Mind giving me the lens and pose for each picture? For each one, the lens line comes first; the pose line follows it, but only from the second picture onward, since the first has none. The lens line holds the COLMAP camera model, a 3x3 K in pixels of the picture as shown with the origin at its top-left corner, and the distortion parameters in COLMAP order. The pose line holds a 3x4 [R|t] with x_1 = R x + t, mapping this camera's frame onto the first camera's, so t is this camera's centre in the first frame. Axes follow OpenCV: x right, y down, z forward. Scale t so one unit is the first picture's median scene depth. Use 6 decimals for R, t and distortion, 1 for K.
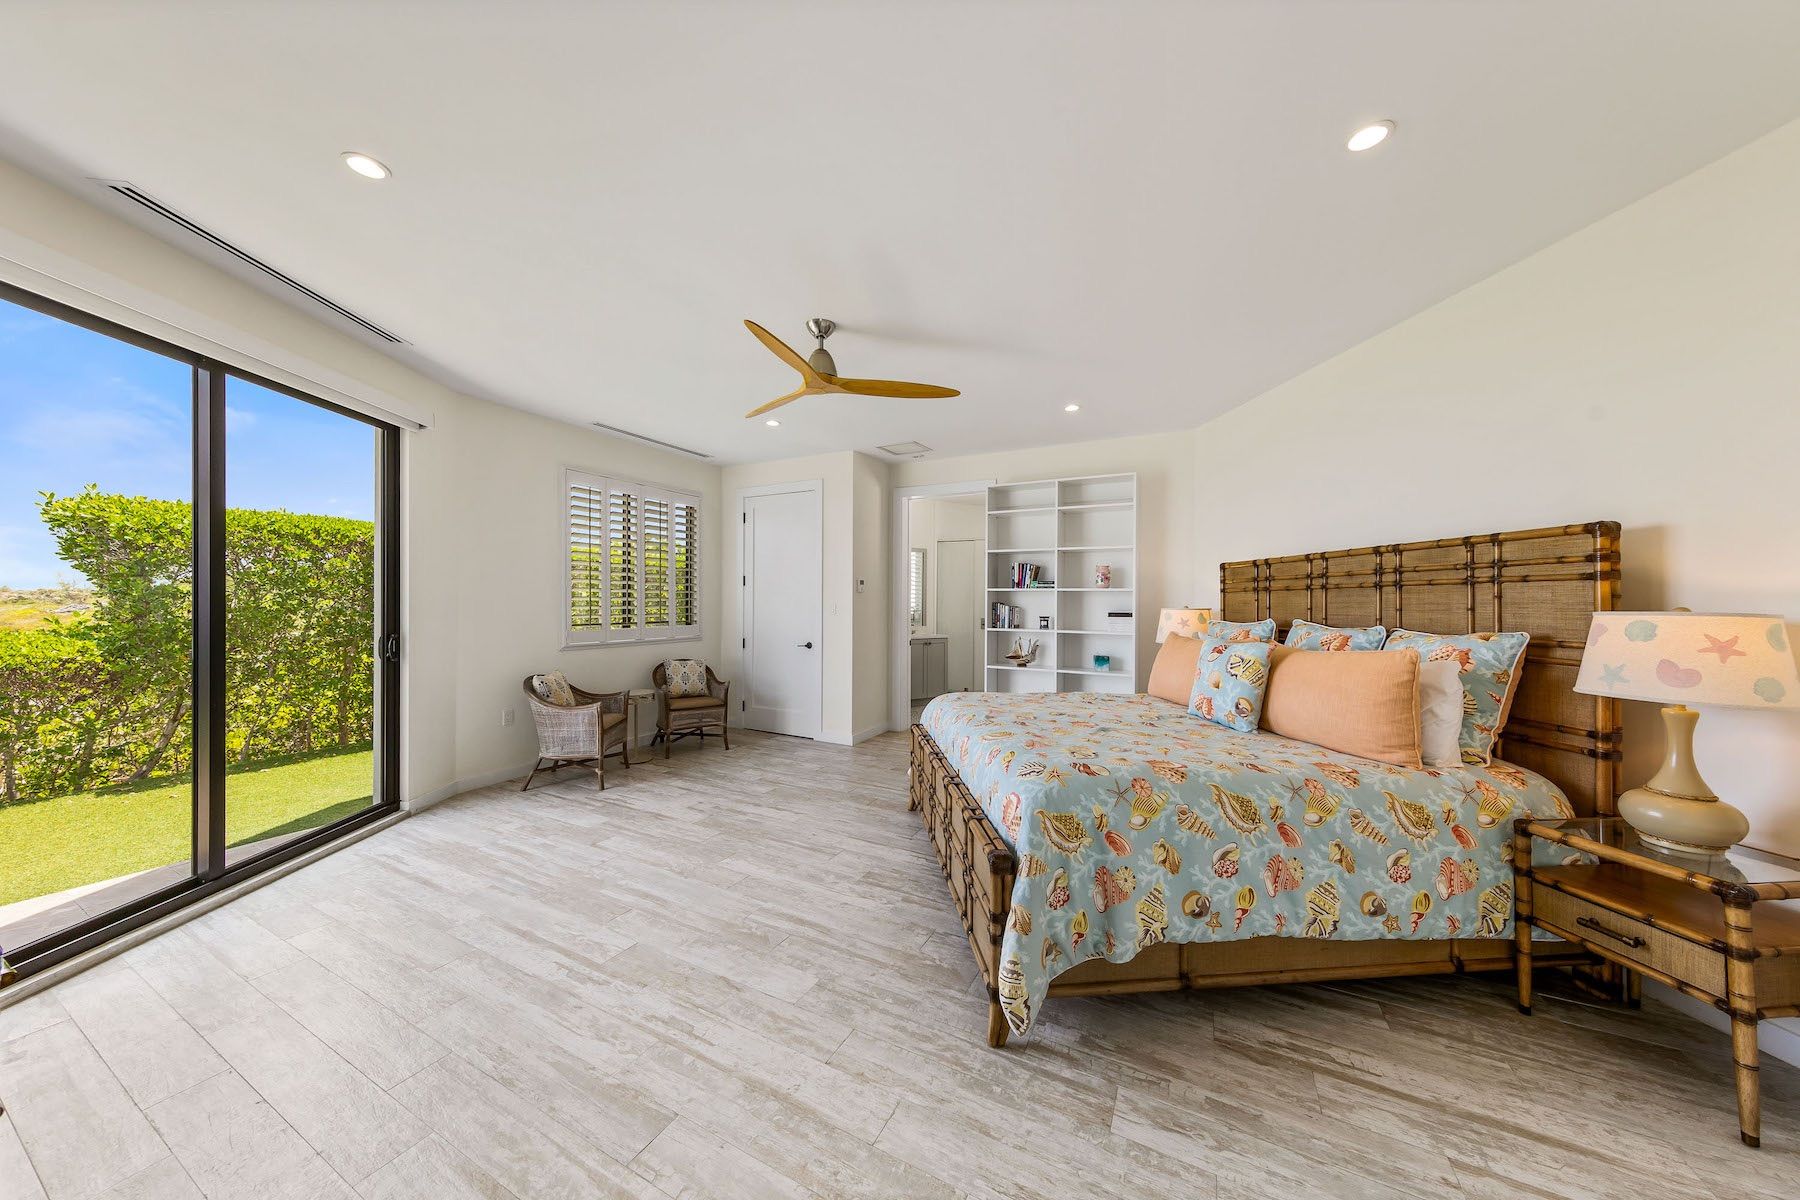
lens RADIAL K [[649.1, 0, 900.0], [0, 649.1, 600.0], [0, 0, 1]] dist [0.000305, 0.000021]
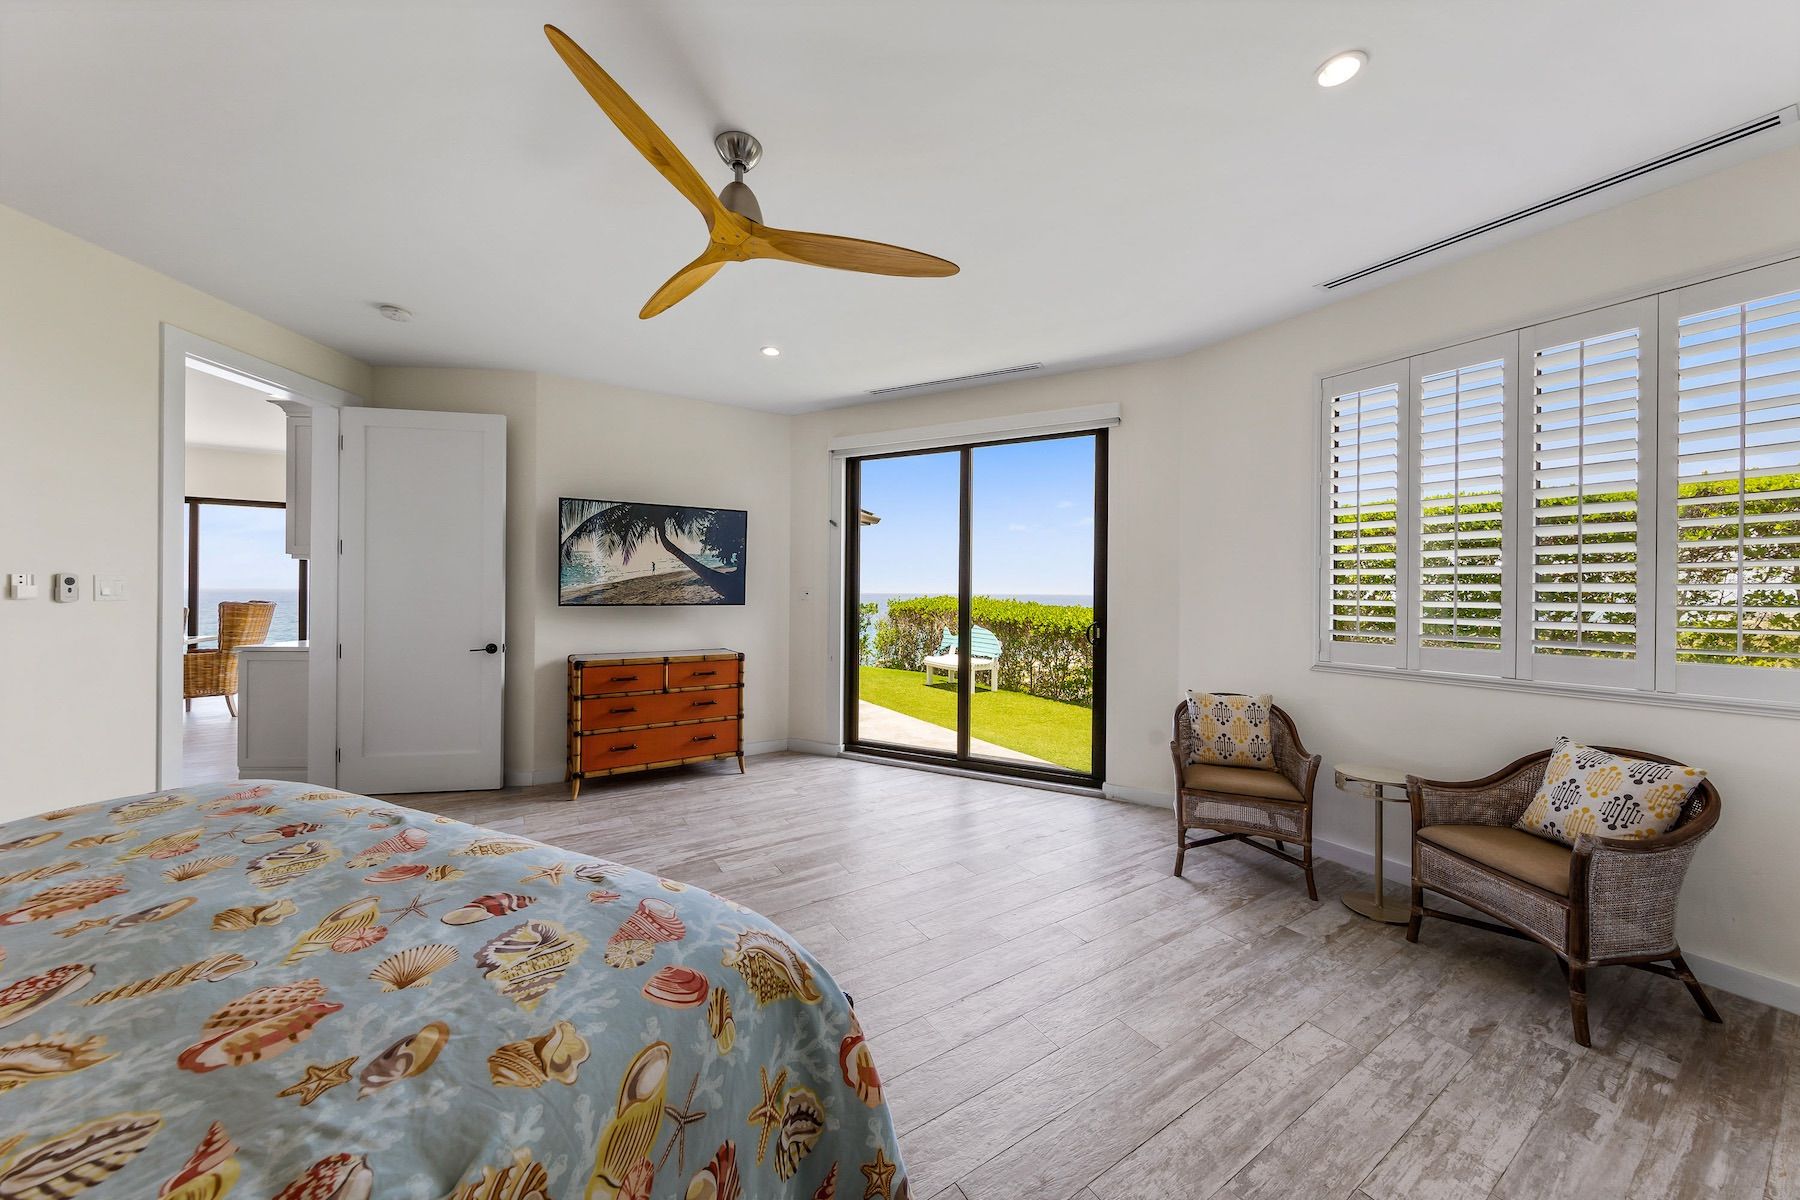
lens RADIAL K [[632.7, 0, 900.0], [0, 632.7, 600.0], [0, 0, 1]] dist [0.000510, 0.000012]
pose [[-0.529542, 0.009443, -0.848231, 0.283766], [-0.004142, 0.999897, 0.013718, 0.002184], [0.848274, 0.010777, -0.529448, 1.296310]]
